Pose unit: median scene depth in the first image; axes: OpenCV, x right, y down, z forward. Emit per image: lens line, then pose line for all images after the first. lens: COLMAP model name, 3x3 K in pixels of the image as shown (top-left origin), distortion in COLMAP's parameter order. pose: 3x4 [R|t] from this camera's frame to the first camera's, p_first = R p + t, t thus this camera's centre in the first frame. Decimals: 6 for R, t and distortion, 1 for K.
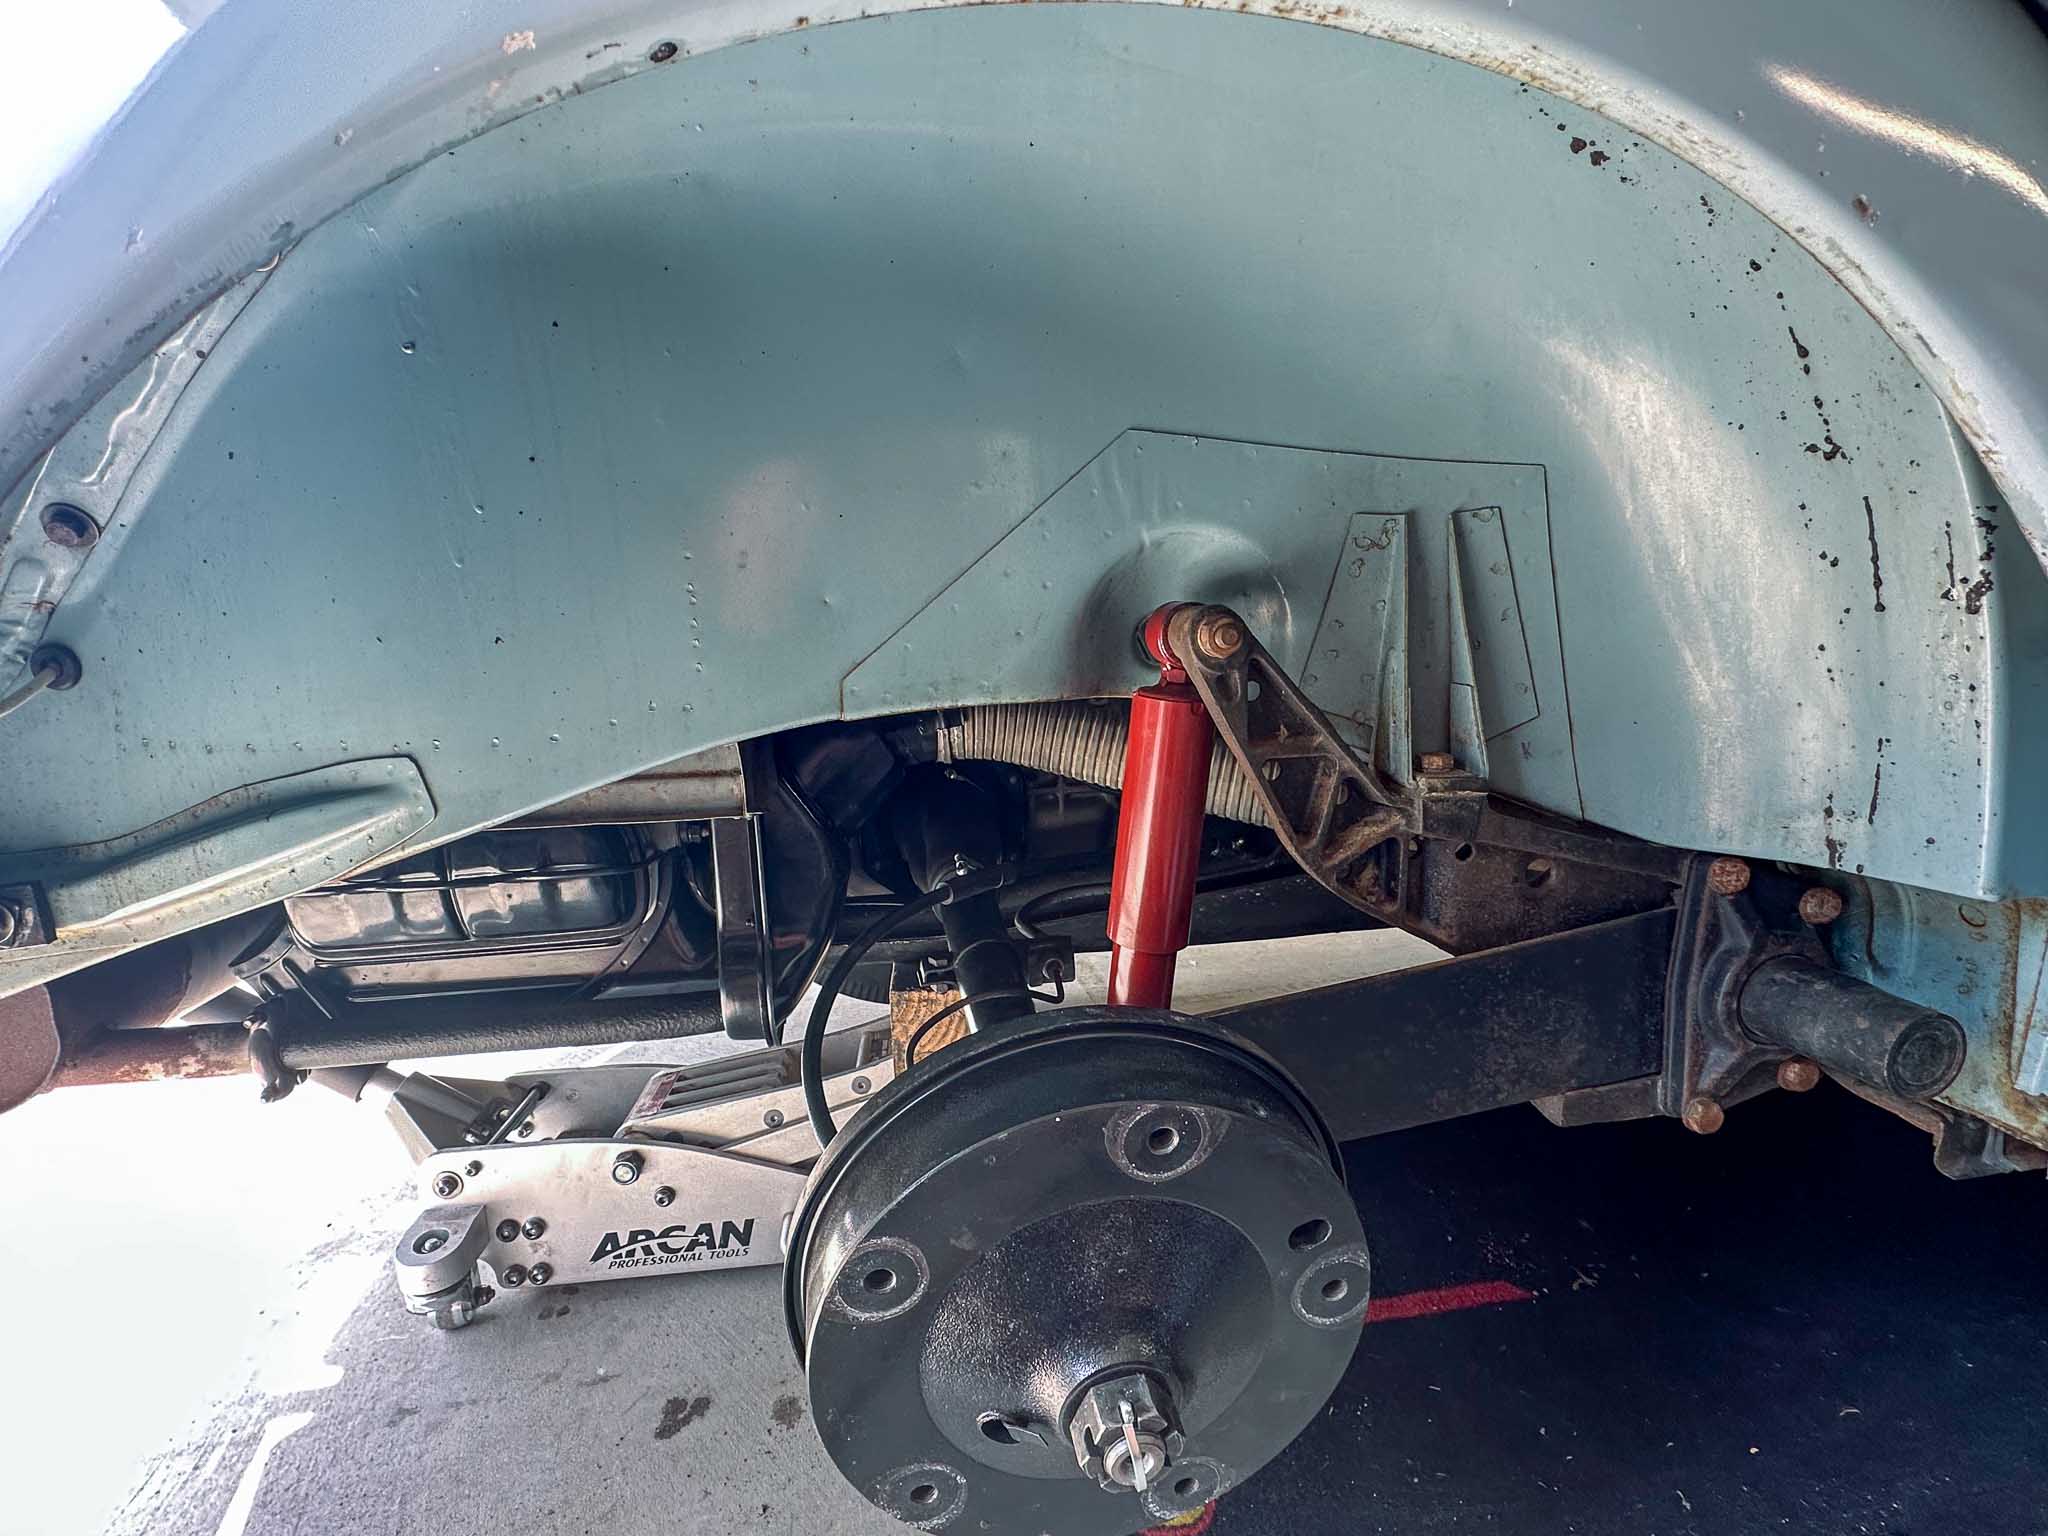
lens RADIAL K [[1003.3, 0, 1013.7], [0, 1003.3, 788.3], [0, 0, 1]] dist [-0.001672, -0.000558]
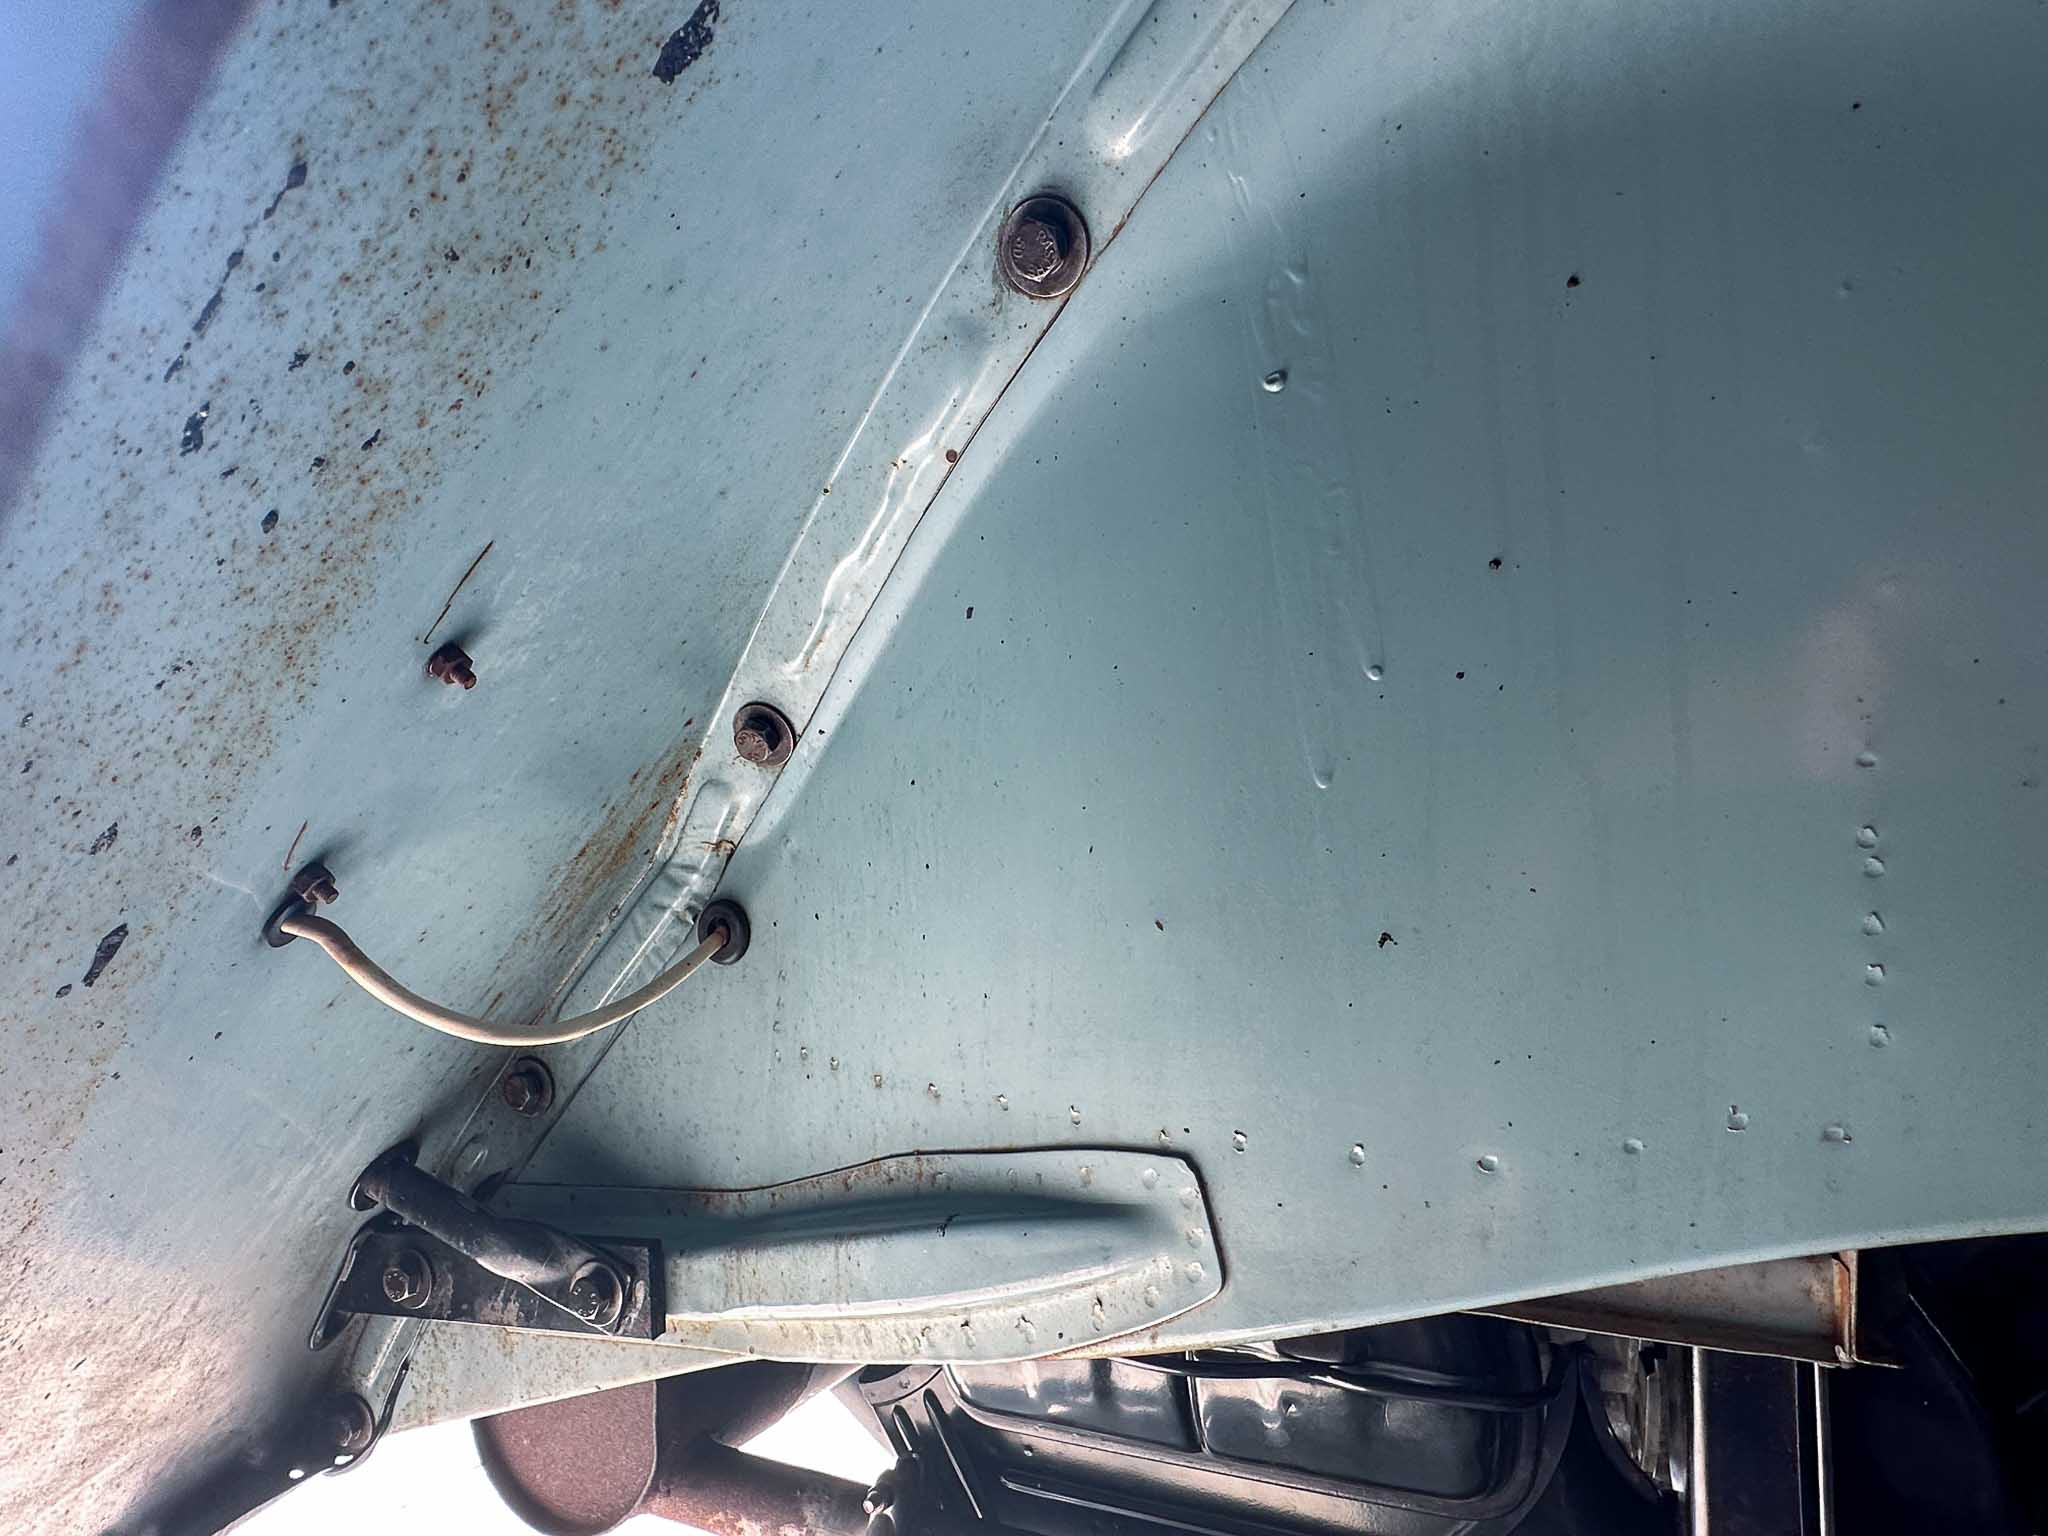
lens RADIAL K [[1259.5, 0, 996.7], [0, 1259.5, 827.5], [0, 0, 1]] dist [-0.002757, 0.002643]
pose [[0.830630, 0.010466, -0.556726, -0.307964], [-0.117079, 0.980755, -0.156243, -0.078035], [0.544377, 0.194961, 0.815870, 0.371497]]
